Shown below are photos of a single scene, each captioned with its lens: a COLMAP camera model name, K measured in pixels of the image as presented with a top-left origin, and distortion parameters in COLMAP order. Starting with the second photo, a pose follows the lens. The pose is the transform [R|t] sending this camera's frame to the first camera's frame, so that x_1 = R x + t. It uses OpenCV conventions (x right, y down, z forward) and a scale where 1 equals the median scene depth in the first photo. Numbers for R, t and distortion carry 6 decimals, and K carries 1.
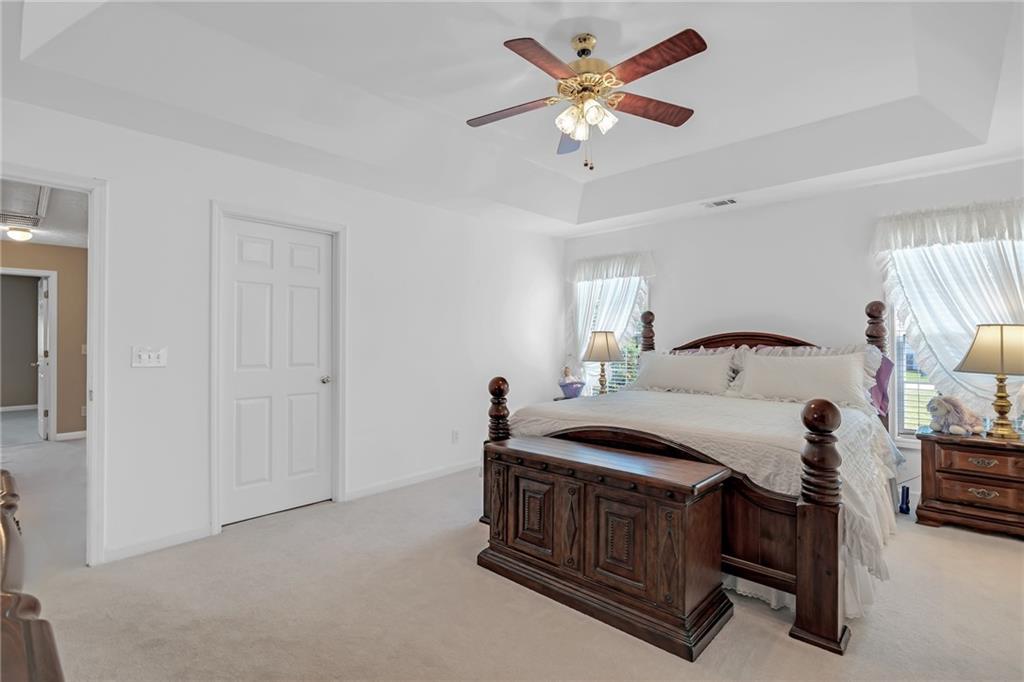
lens RADIAL K [[483.0, 0, 507.0], [0, 483.0, 341.7], [0, 0, 1]] dist [-0.019899, 0.004680]
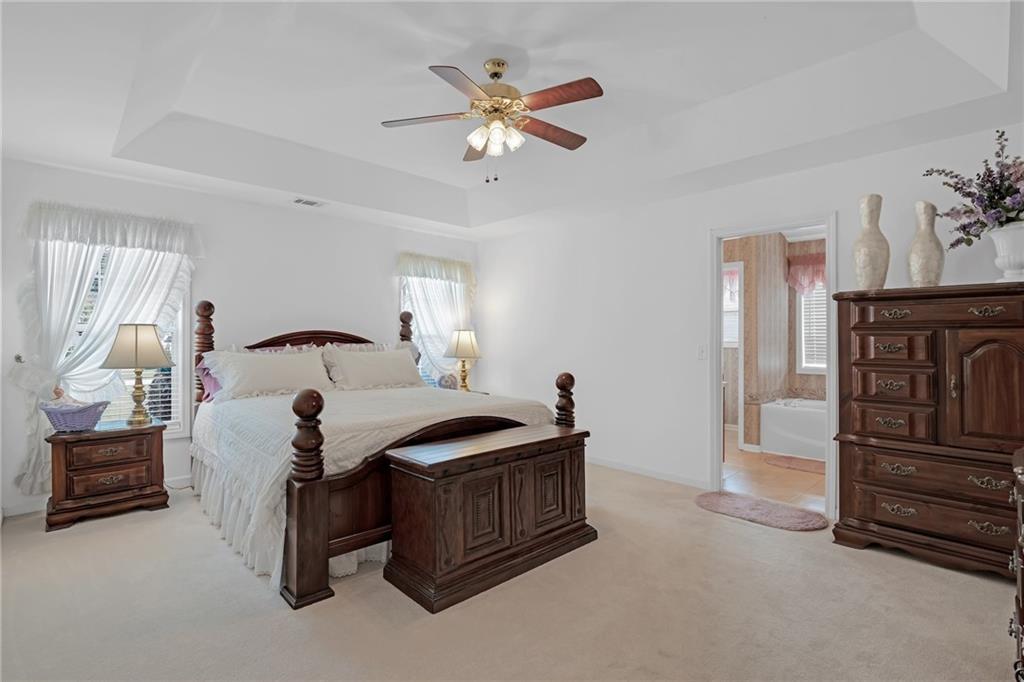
lens RADIAL K [[483.0, 0, 504.4], [0, 483.0, 341.1], [0, 0, 1]] dist [-0.019899, 0.004680]
pose [[0.068529, -0.001824, 0.997647, -0.471724], [-0.001315, 0.999997, 0.001919, 0.000859], [-0.997648, -0.001443, 0.068526, 0.453991]]
